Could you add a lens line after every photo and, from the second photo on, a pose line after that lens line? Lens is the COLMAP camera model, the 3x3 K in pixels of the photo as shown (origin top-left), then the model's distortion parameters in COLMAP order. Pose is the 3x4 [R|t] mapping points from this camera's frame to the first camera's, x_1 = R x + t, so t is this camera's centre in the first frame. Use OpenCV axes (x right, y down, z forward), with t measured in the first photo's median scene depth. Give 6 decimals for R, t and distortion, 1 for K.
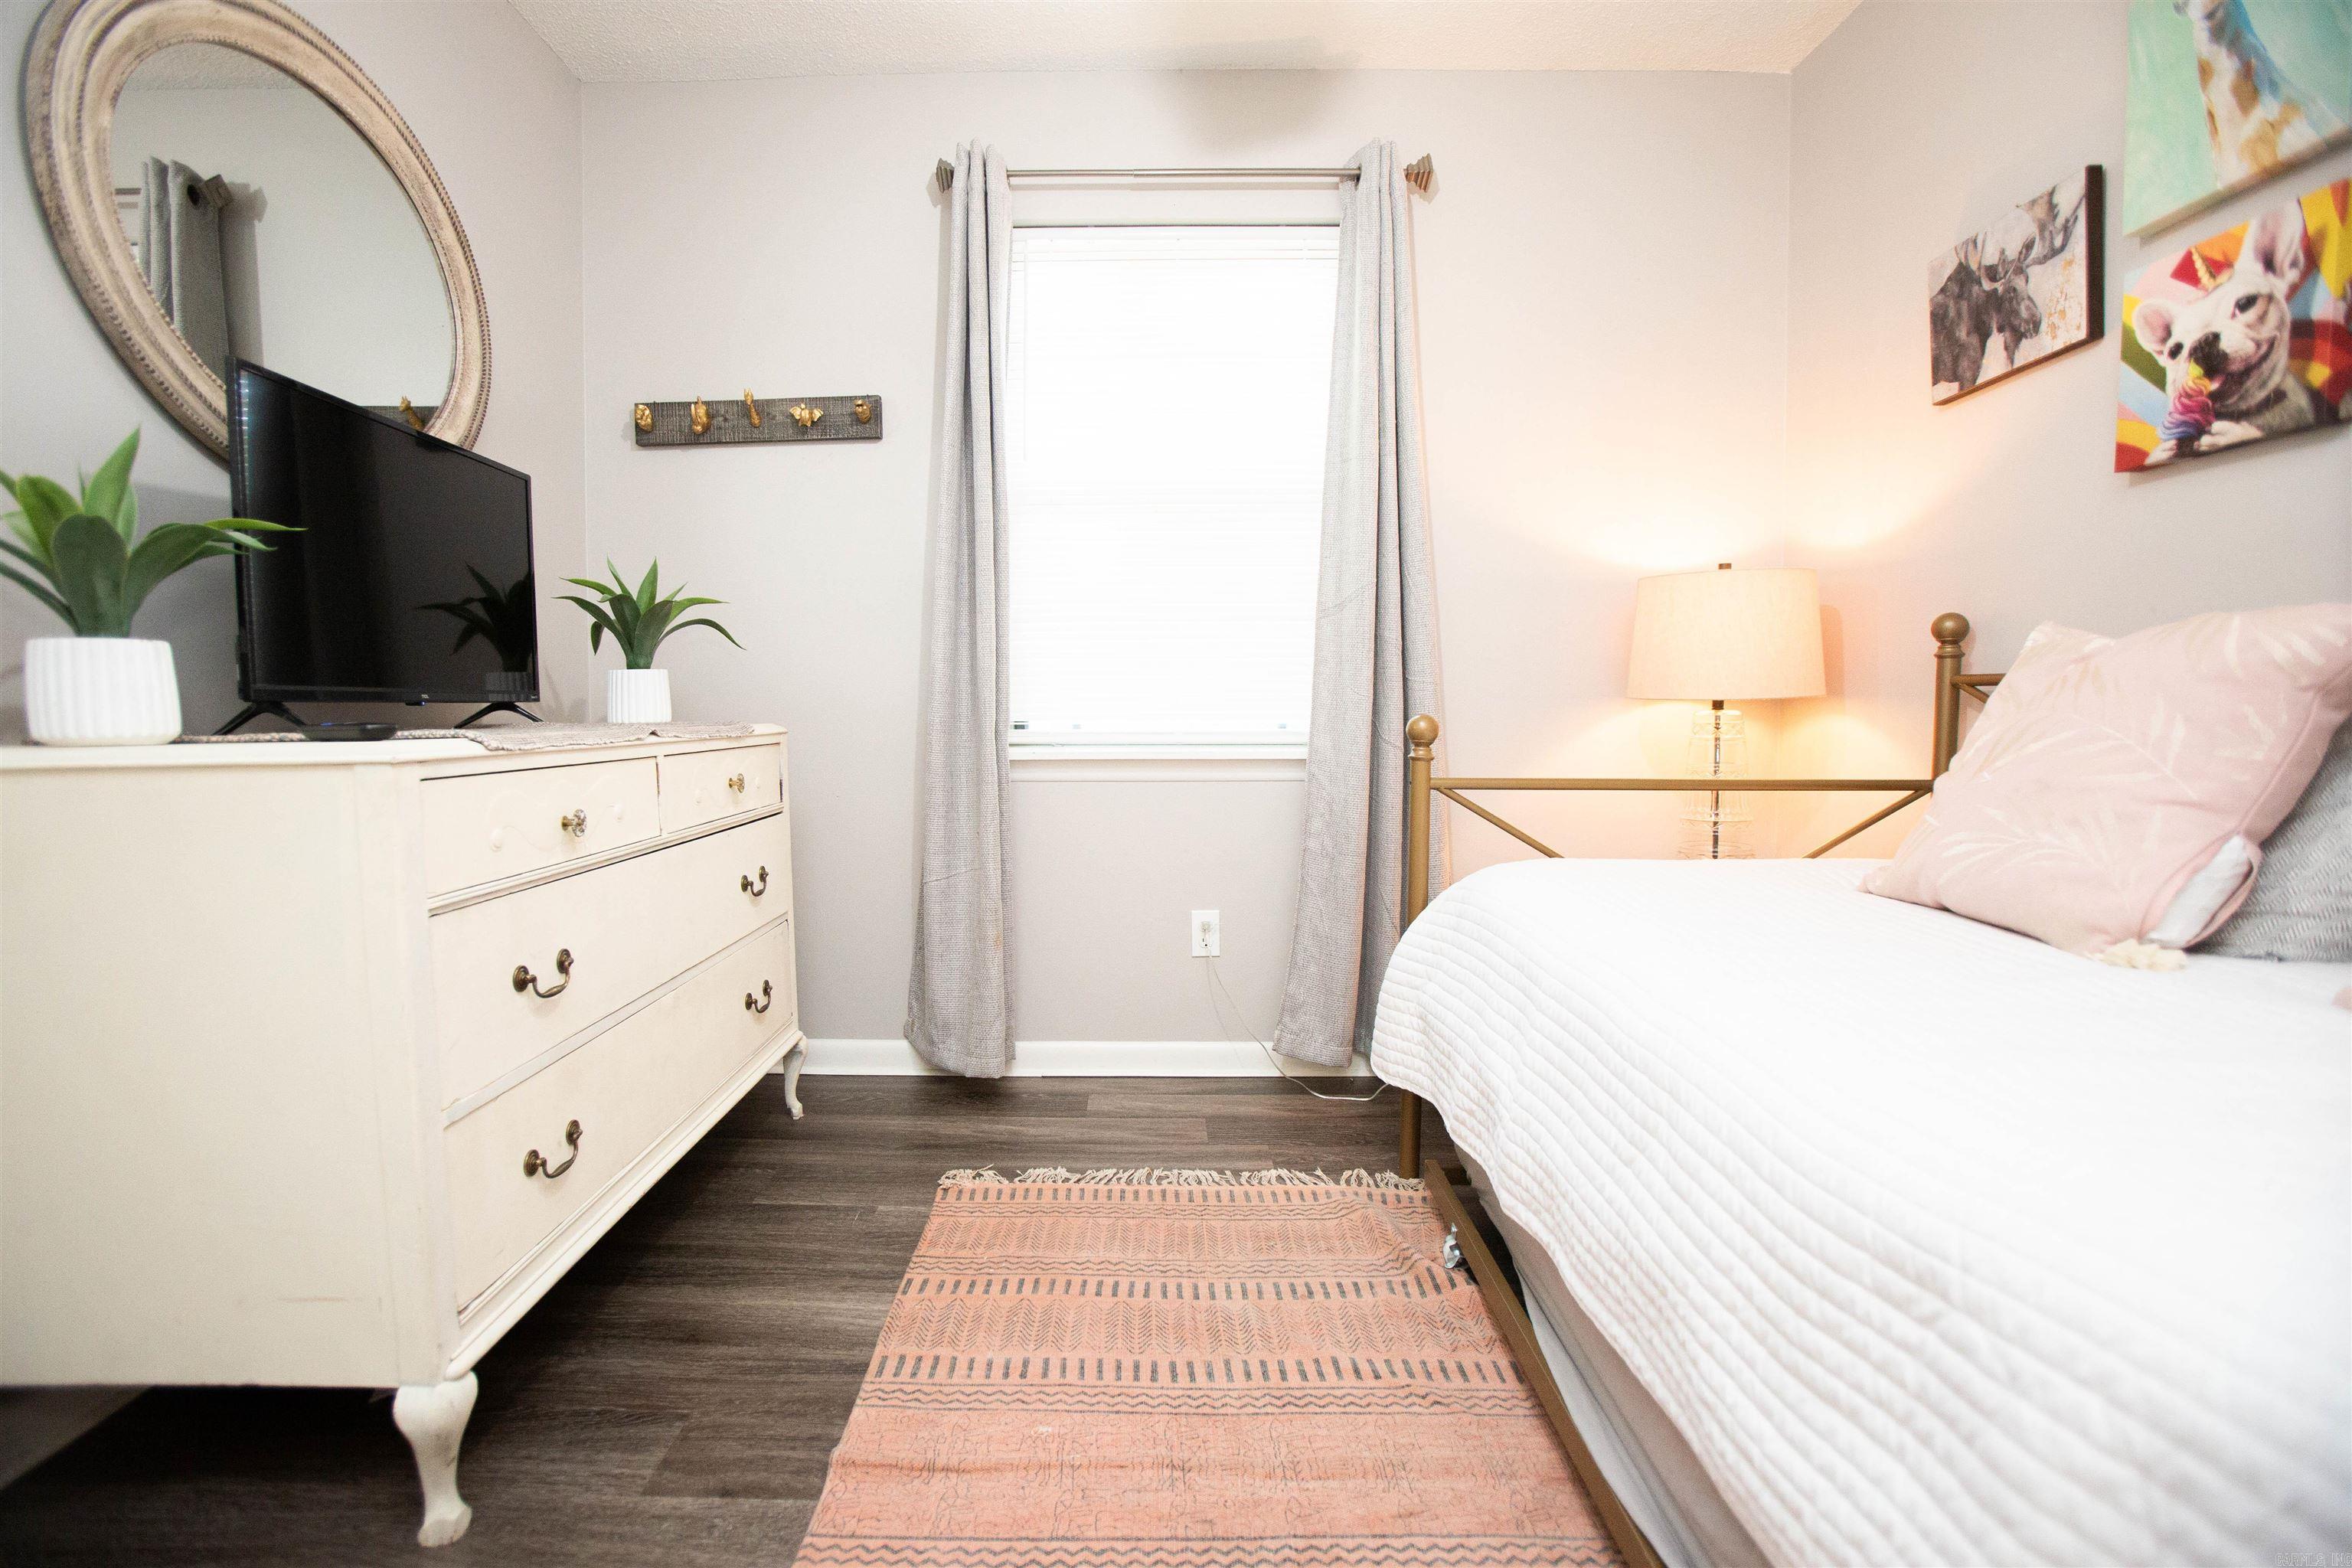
lens RADIAL K [[1100.9, 0, 1134.0], [0, 1100.9, 782.2], [0, 0, 1]] dist [-0.074325, 0.030702]
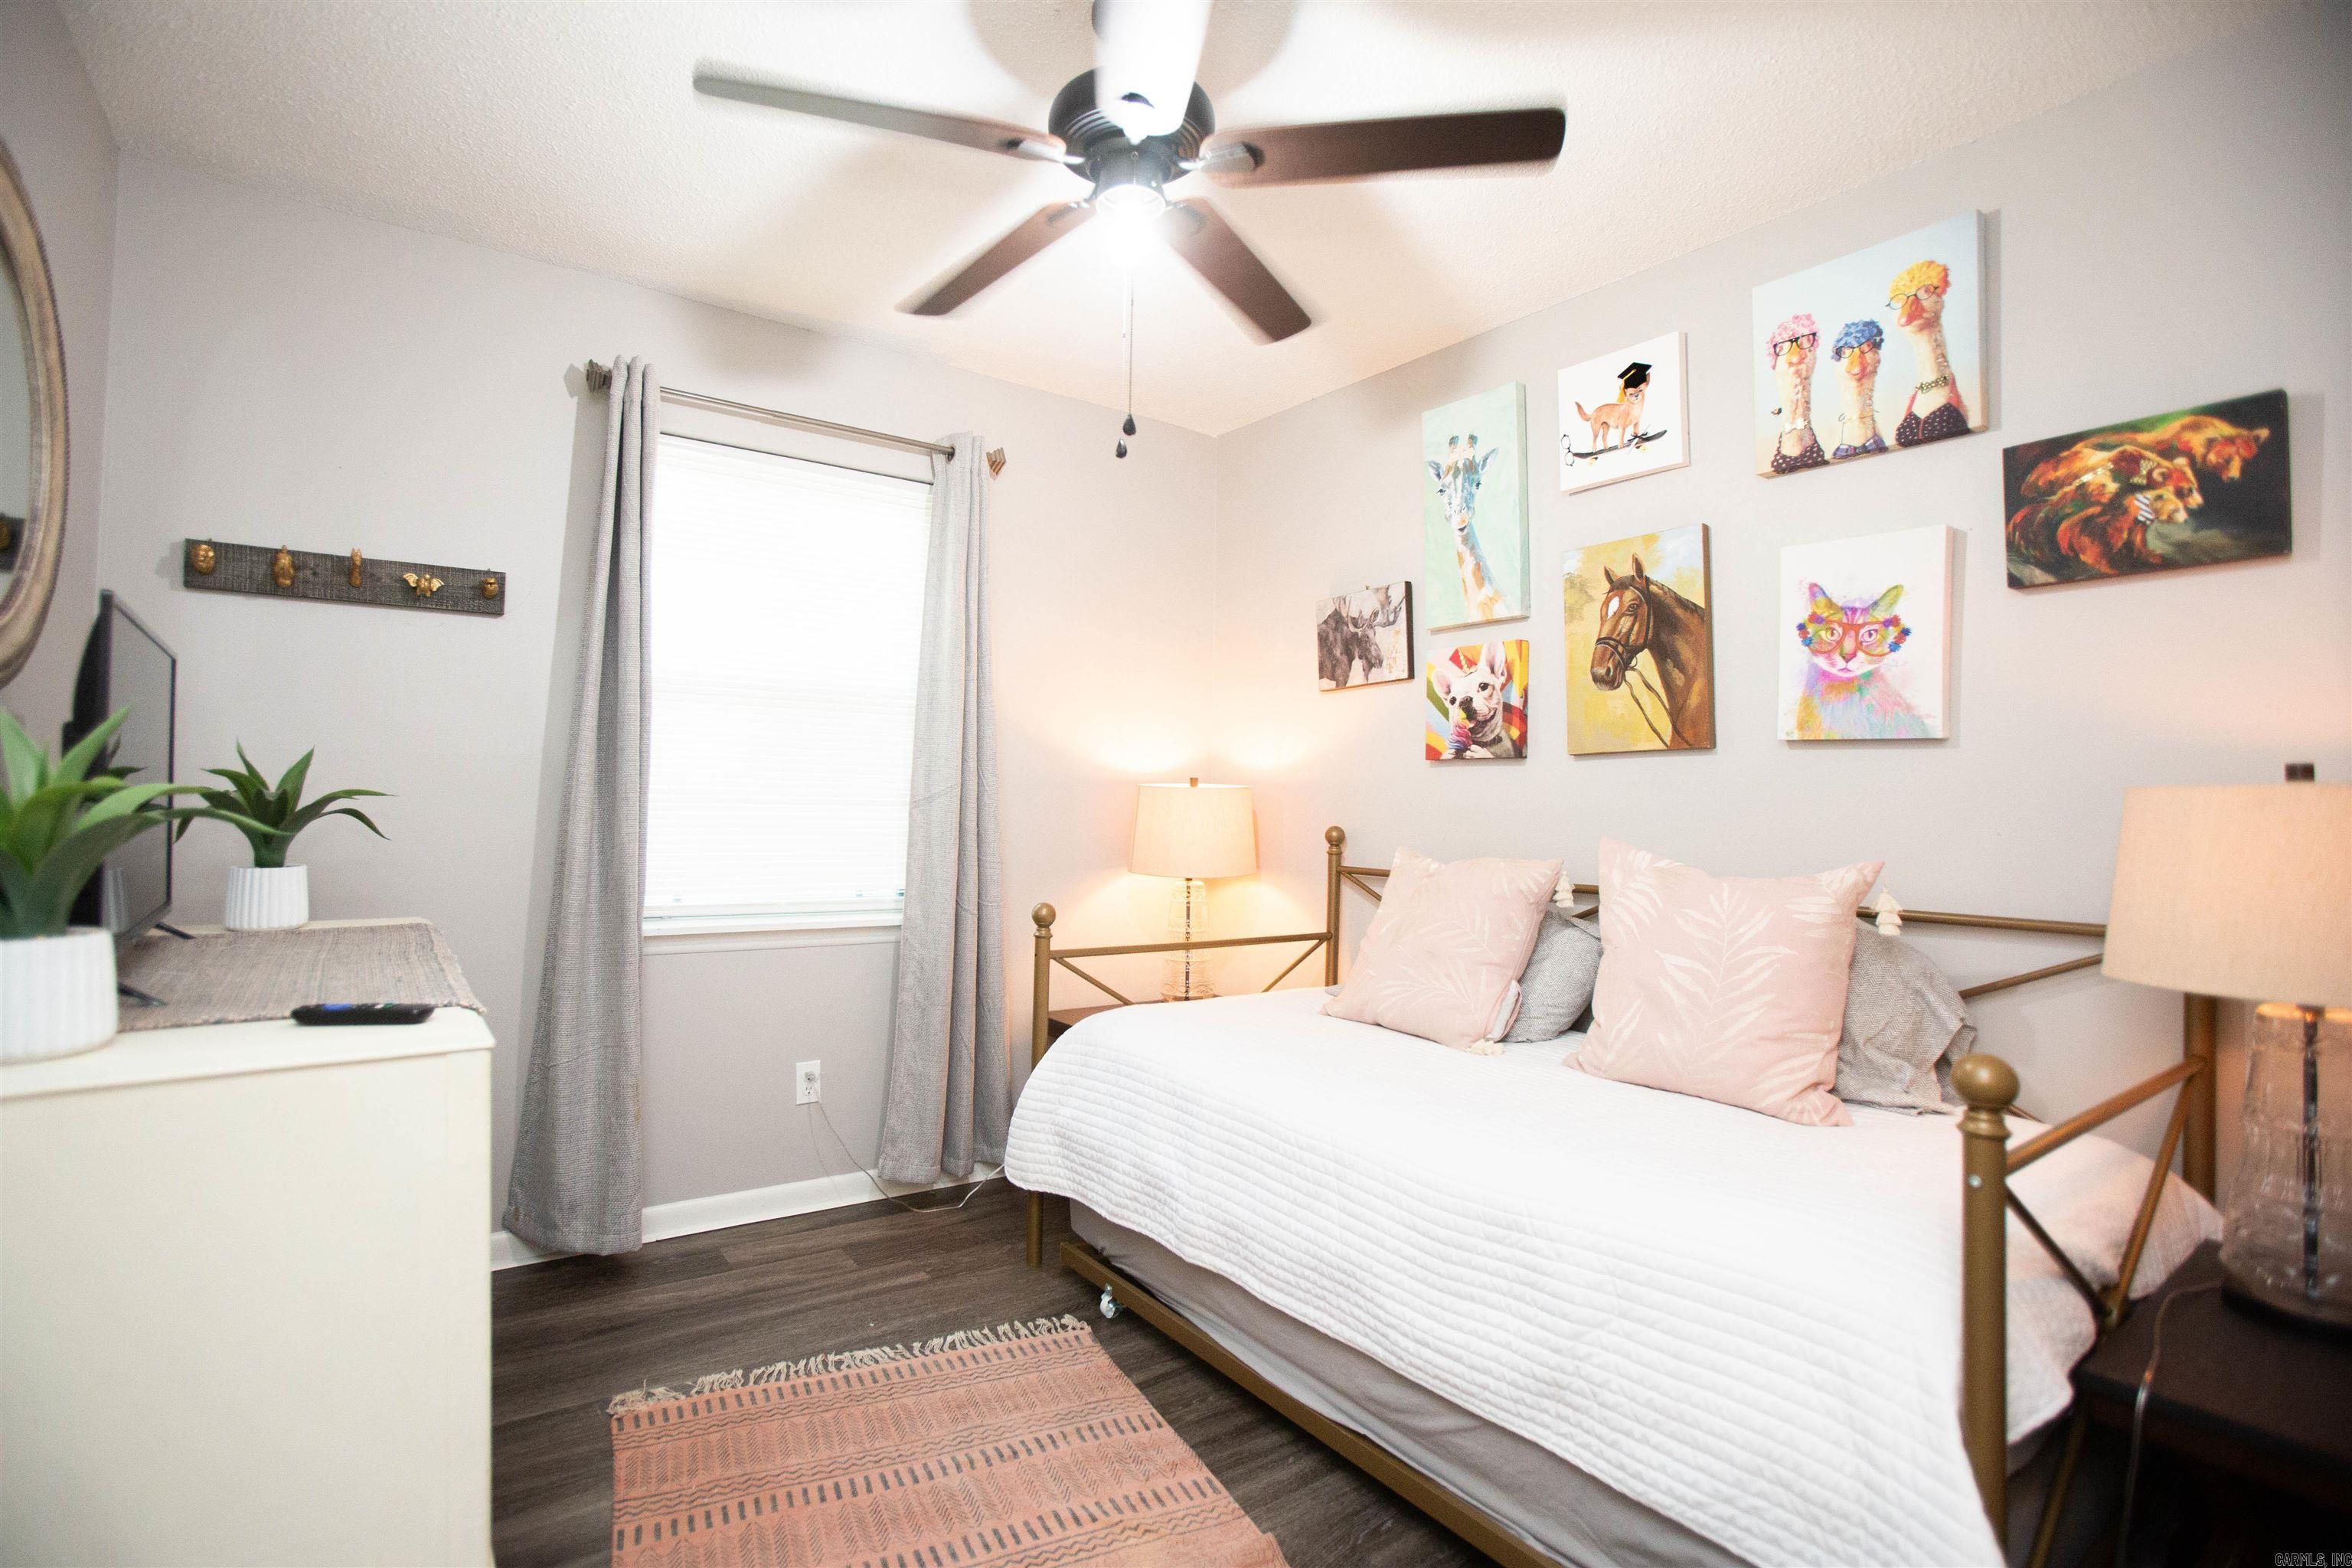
lens RADIAL K [[1100.9, 0, 1134.0], [0, 1100.9, 782.2], [0, 0, 1]] dist [-0.074325, 0.030702]
pose [[0.807507, 0.031378, 0.589023, -0.439510], [0.015655, 0.997092, -0.074579, -0.106168], [-0.589650, 0.069444, 0.804668, -0.146514]]
